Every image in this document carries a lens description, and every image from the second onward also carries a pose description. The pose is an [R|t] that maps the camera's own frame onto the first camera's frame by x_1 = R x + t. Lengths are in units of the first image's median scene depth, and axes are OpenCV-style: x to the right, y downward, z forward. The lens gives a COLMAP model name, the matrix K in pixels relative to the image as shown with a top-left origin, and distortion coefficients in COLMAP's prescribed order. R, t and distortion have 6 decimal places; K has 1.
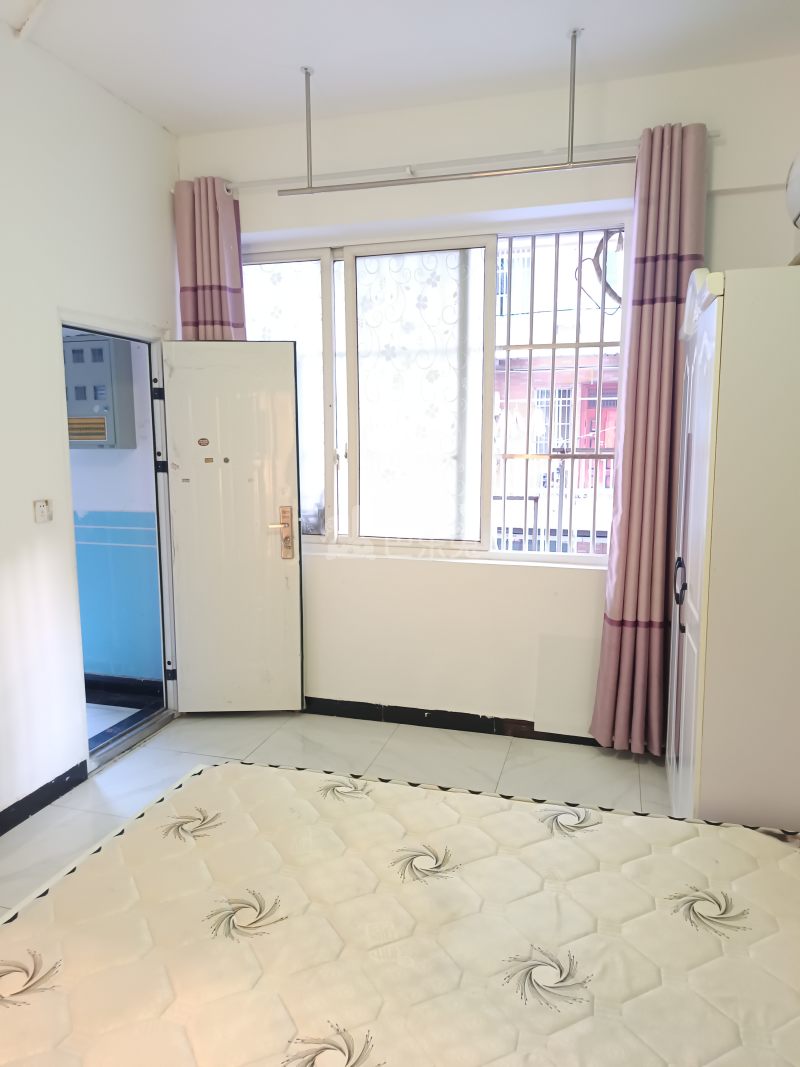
lens RADIAL K [[735.4, 0, 400.0], [0, 735.4, 533.5], [0, 0, 1]] dist [0.086176, -0.152941]
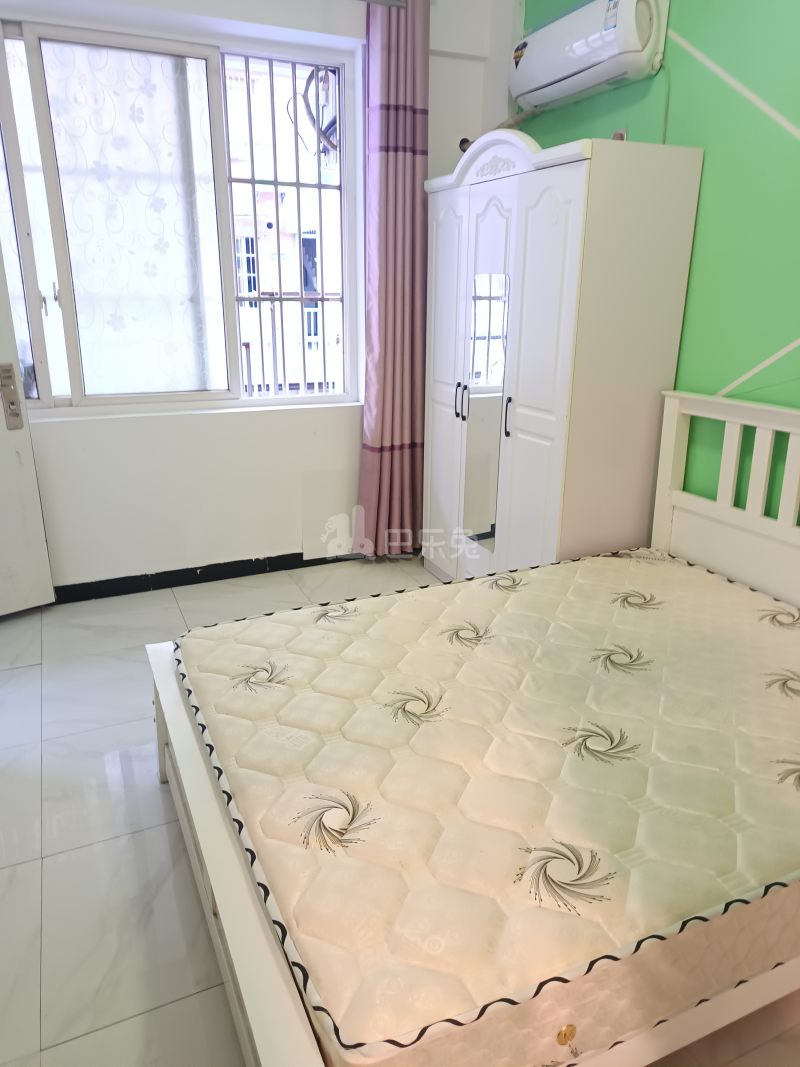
lens RADIAL K [[737.9, 0, 399.6], [0, 737.9, 535.6], [0, 0, 1]] dist [0.006786, -0.003273]
pose [[0.756064, -0.198806, 0.623574, -0.403190], [0.081257, 0.973892, 0.211972, 0.011939], [-0.649434, -0.109595, 0.752478, 0.097370]]
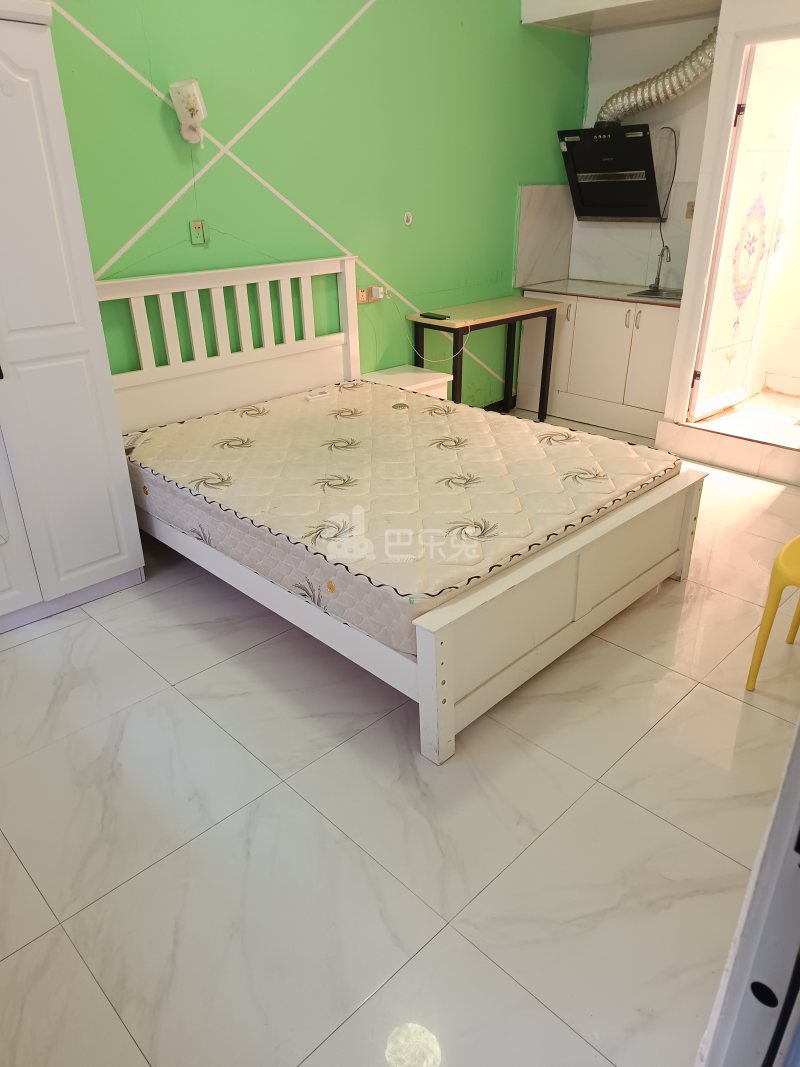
lens RADIAL K [[736.4, 0, 400.0], [0, 736.4, 533.5], [0, 0, 1]] dist [0.007853, -0.002981]
pose [[-0.875455, -0.198666, 0.440580, -0.383137], [0.075892, 0.843789, 0.531283, -0.118840], [-0.477305, 0.498551, -0.723621, 1.066588]]
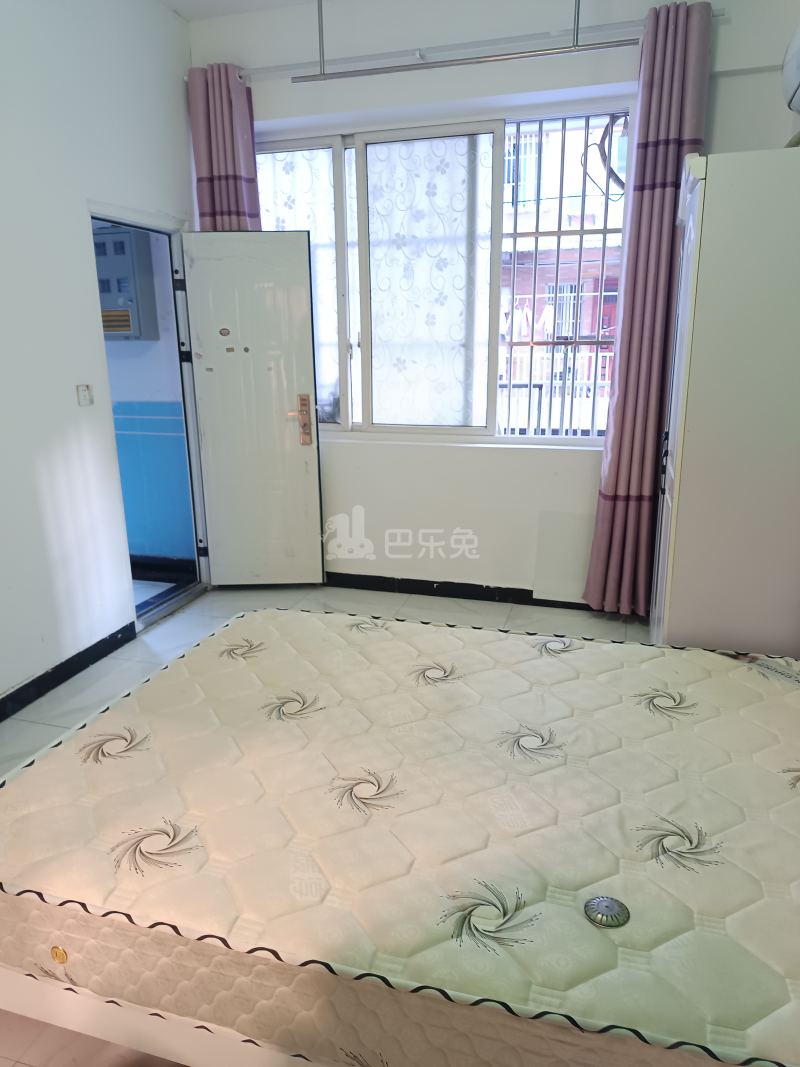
lens RADIAL K [[741.3, 0, 401.1], [0, 741.3, 538.9], [0, 0, 1]] dist [0.039214, -0.053205]
pose [[0.999928, -0.005842, -0.010438, -0.004527], [0.007159, 0.991364, 0.130945, 0.033583], [0.009583, -0.131010, 0.991335, -0.094223]]
